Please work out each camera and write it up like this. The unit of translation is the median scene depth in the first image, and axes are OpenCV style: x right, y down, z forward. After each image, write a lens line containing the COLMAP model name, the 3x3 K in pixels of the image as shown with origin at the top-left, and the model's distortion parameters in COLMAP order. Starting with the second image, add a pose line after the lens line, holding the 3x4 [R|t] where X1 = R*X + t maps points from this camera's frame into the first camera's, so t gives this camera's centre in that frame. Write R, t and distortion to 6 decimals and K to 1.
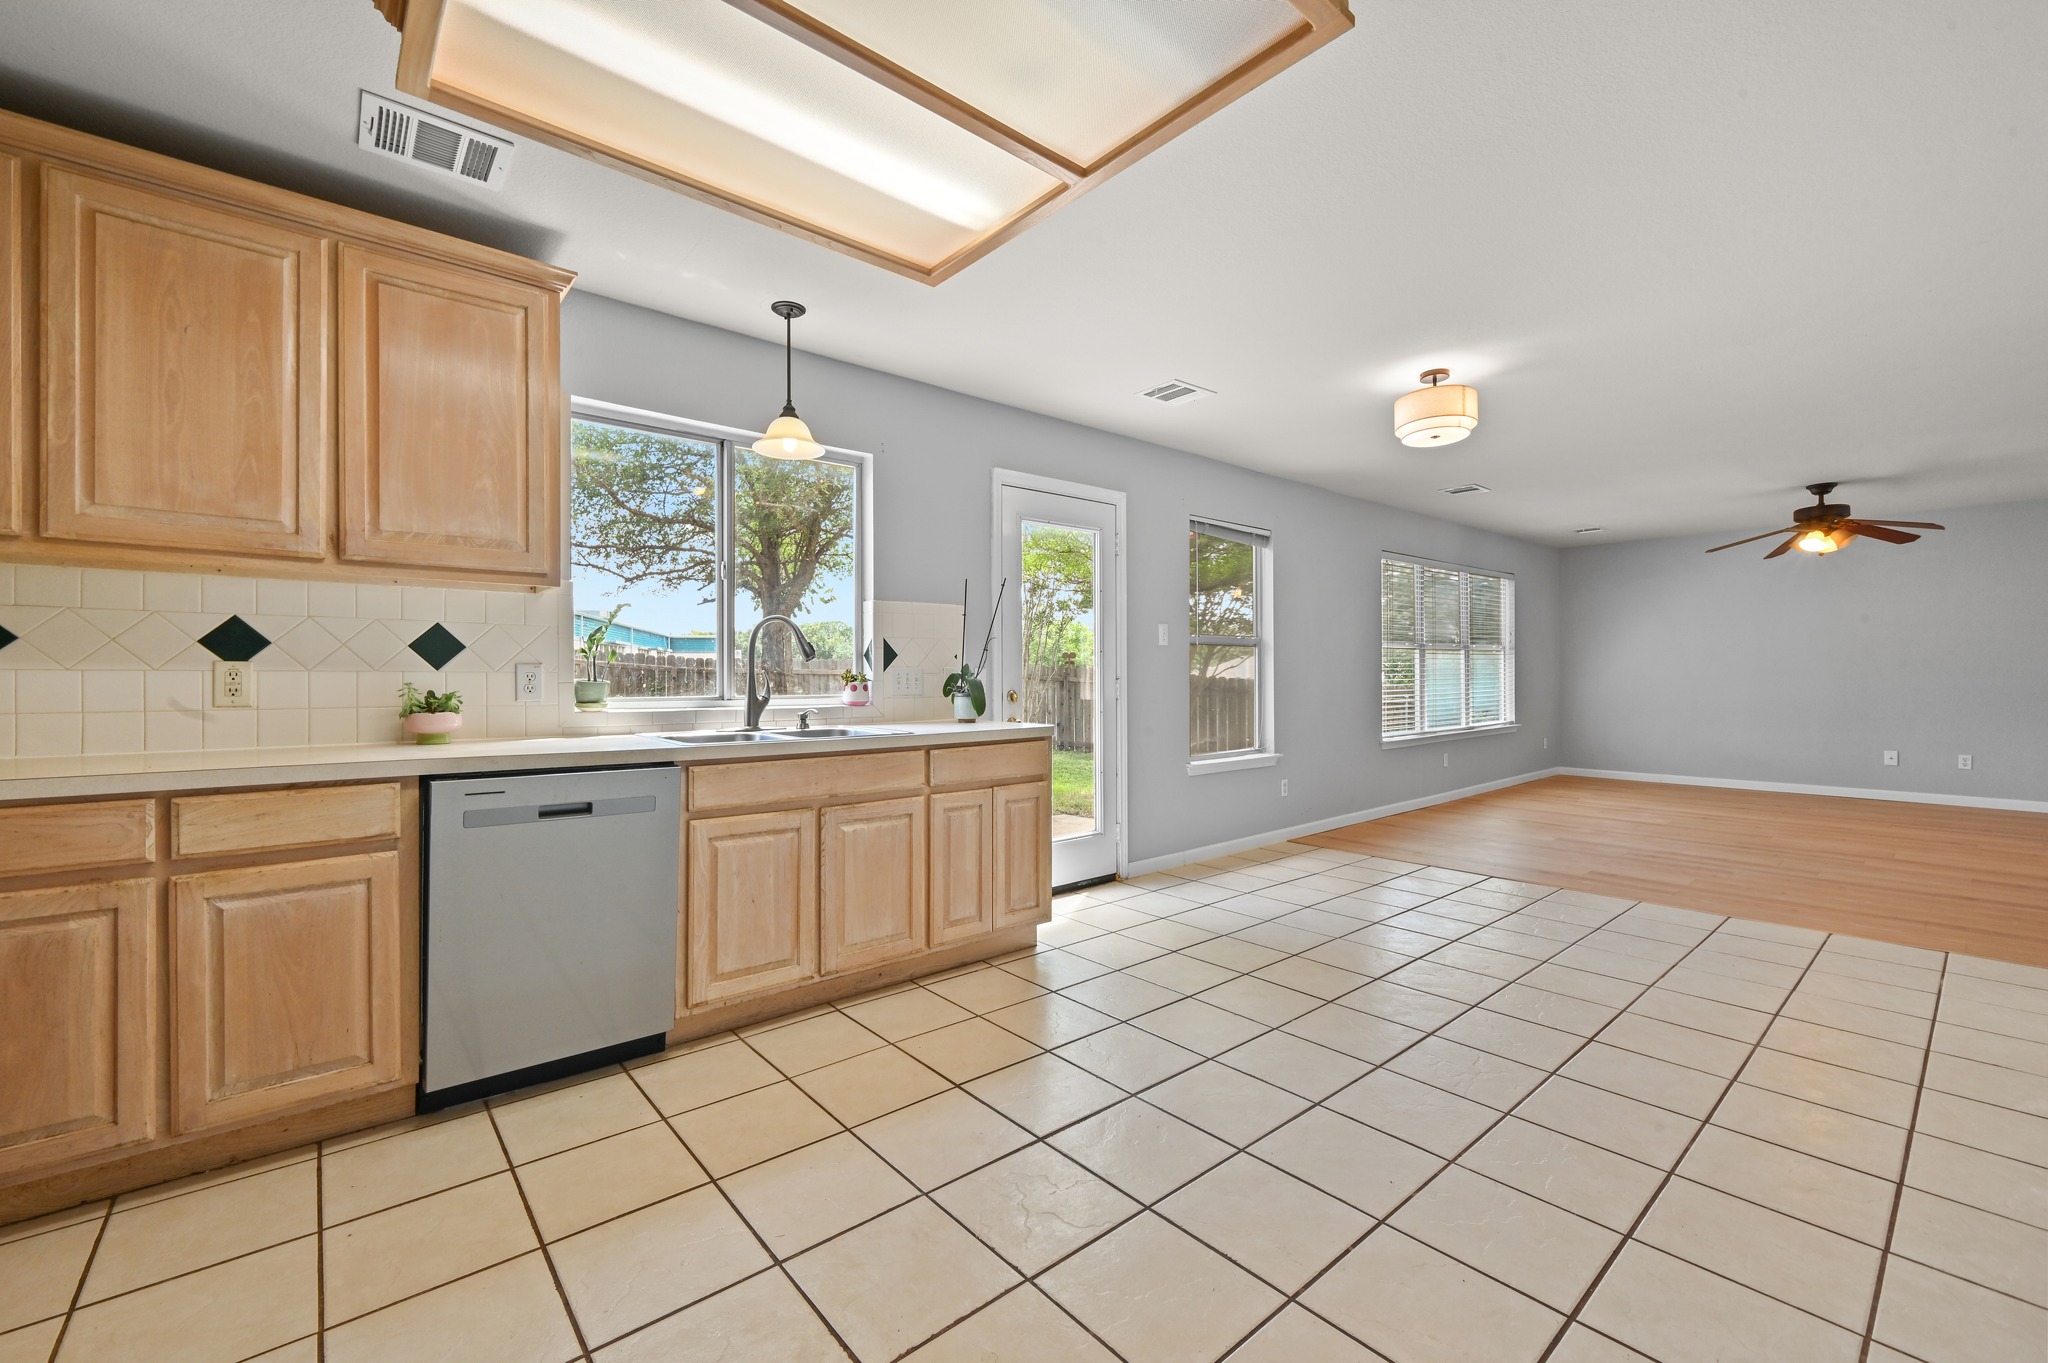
lens RADIAL K [[852.9, 0, 999.7], [0, 852.9, 671.3], [0, 0, 1]] dist [0.000550, 0.000353]
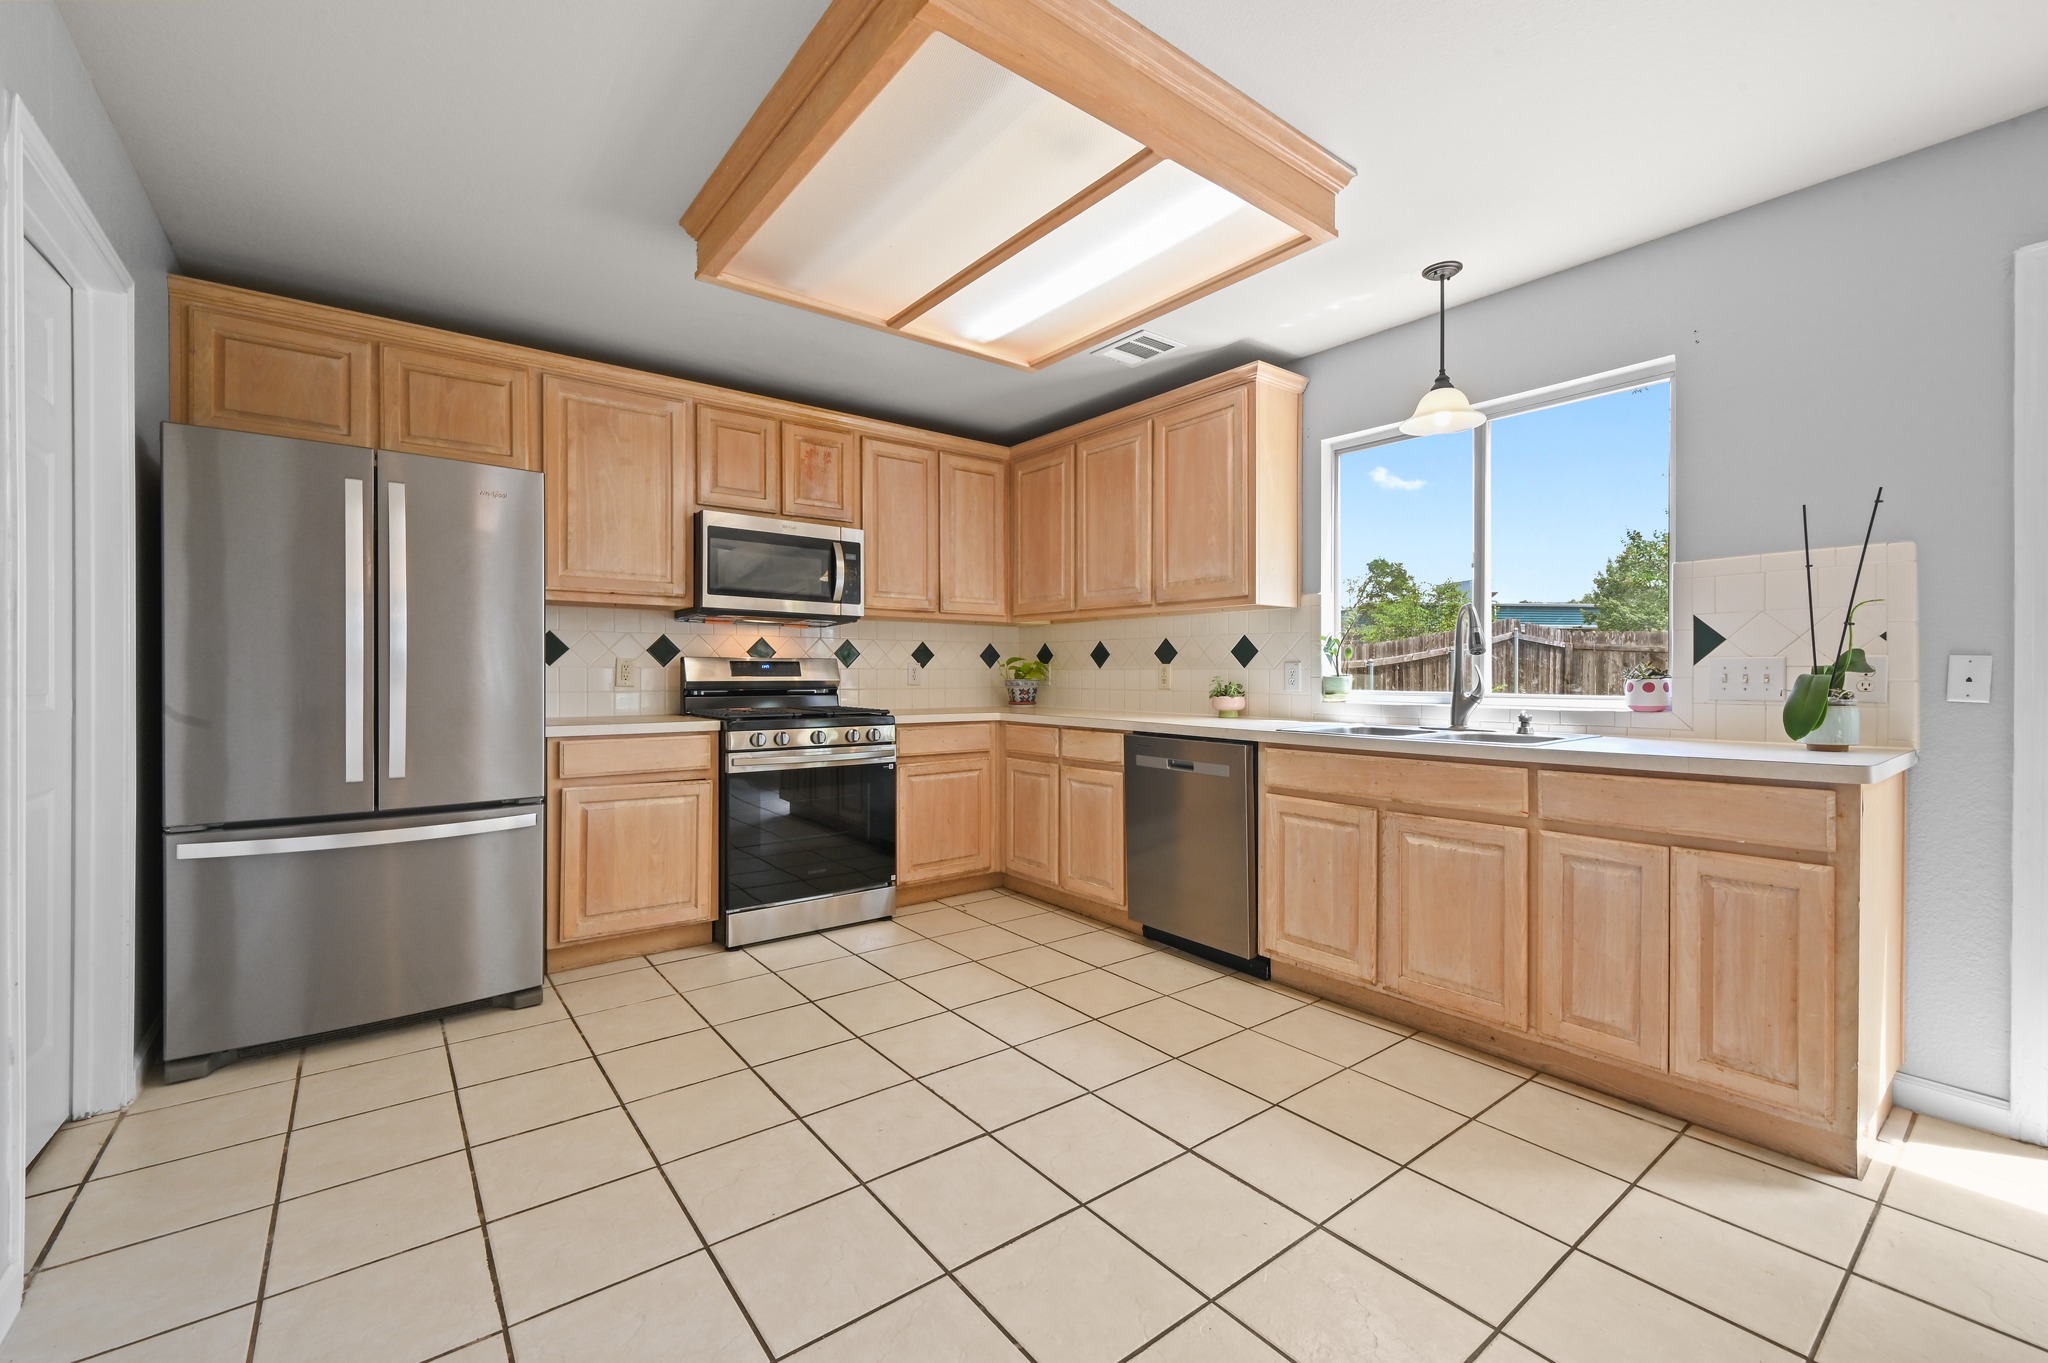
lens RADIAL K [[841.1, 0, 1004.6], [0, 841.1, 680.9], [0, 0, 1]] dist [0.000283, 0.000071]
pose [[-0.051679, 0.006397, -0.998643, 0.723933], [0.003117, 0.999976, 0.006244, 0.009504], [0.998659, -0.002790, -0.051698, 0.614420]]
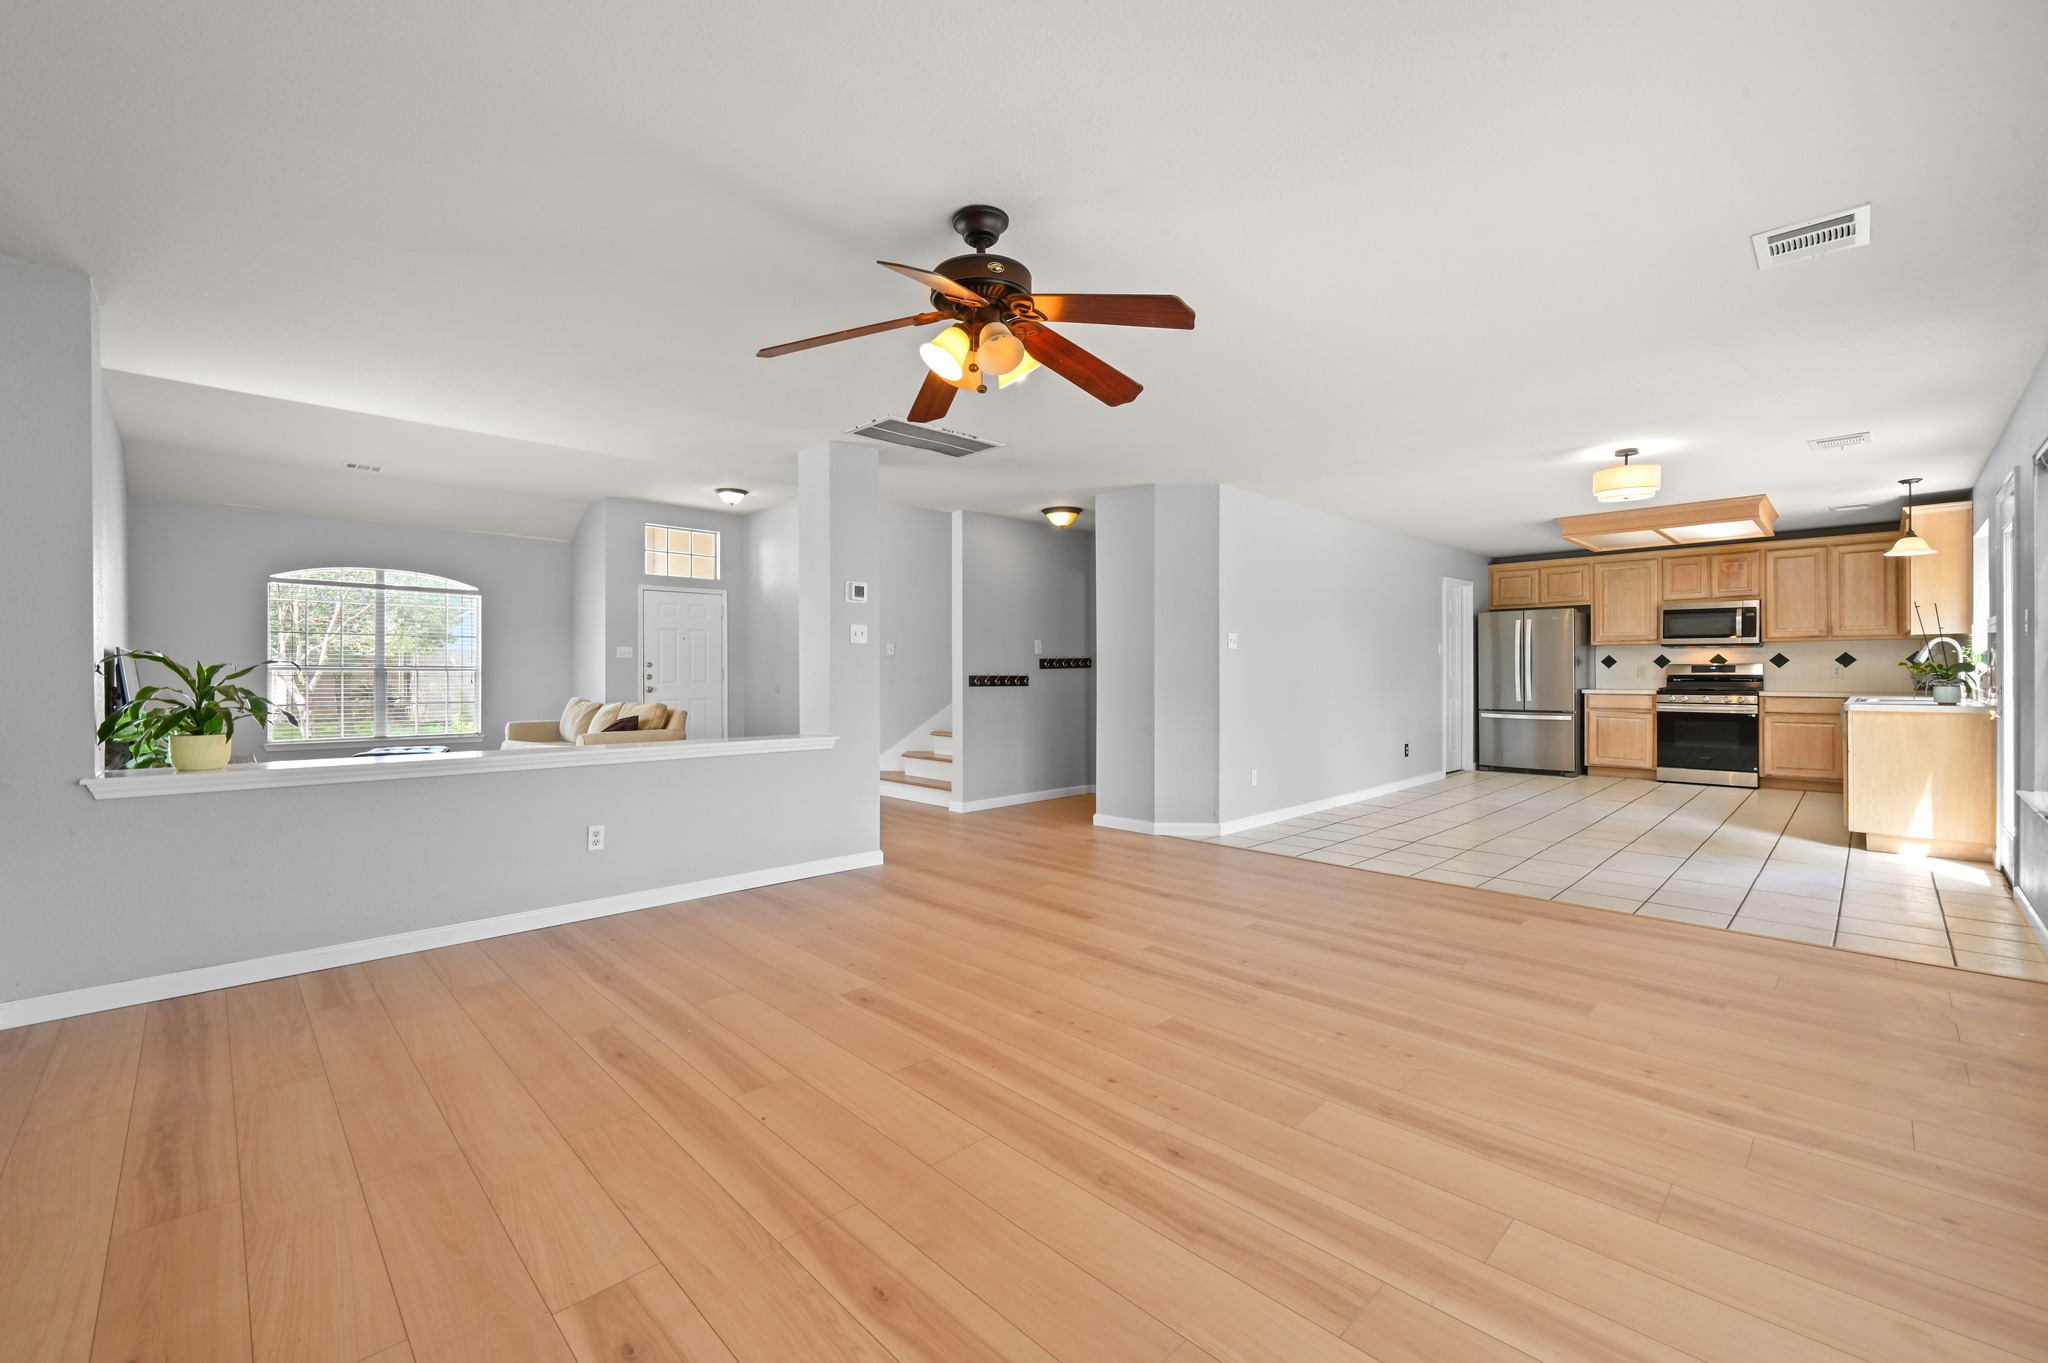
lens RADIAL K [[836.4, 0, 997.4], [0, 836.4, 674.5], [0, 0, 1]] dist [-0.009638, -0.000086]
pose [[-0.998286, 0.004425, -0.058358, 2.041465], [0.004347, 0.999989, 0.001463, 0.001255], [0.058364, 0.001207, -0.998295, 2.918923]]
